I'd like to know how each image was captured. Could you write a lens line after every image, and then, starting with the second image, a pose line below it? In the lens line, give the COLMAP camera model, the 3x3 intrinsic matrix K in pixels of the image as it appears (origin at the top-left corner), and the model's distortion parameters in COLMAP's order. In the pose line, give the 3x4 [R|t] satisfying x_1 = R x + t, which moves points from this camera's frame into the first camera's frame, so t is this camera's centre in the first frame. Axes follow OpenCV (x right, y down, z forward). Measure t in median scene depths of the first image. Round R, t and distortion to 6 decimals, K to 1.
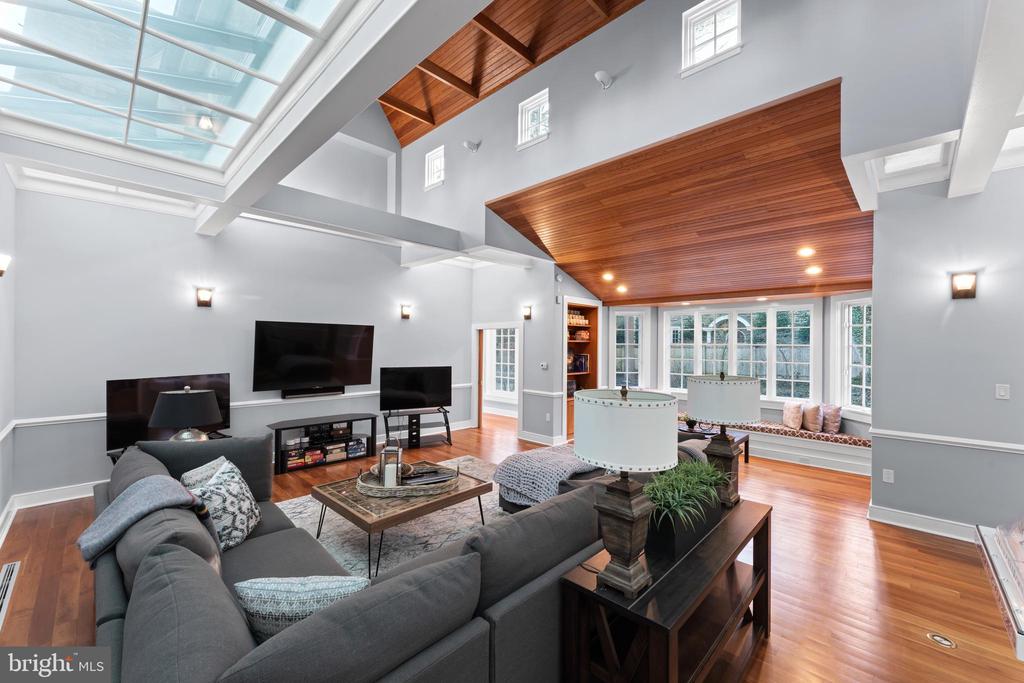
lens RADIAL K [[410.4, 0, 505.5], [0, 410.4, 340.4], [0, 0, 1]] dist [0.000820, 0.000146]
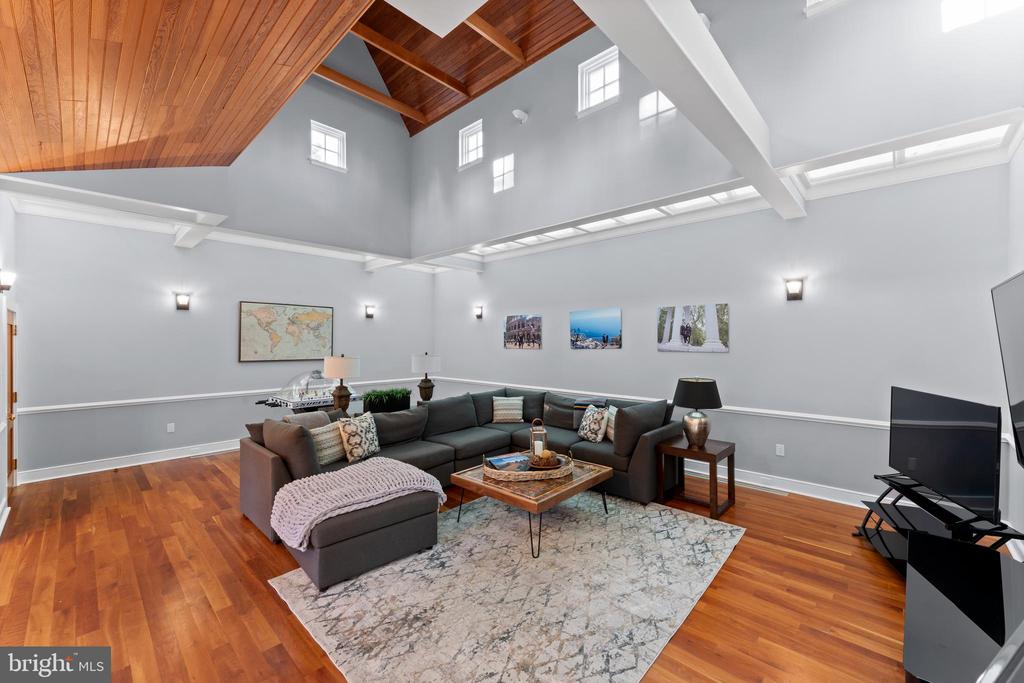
lens RADIAL K [[410.4, 0, 515.0], [0, 410.4, 339.7], [0, 0, 1]] dist [0.000820, 0.000146]
pose [[0.999715, -0.008919, 0.022124, 0.165090], [0.008751, 0.999932, 0.007659, 0.000972], [-0.022191, -0.007464, 0.999726, -0.165217]]
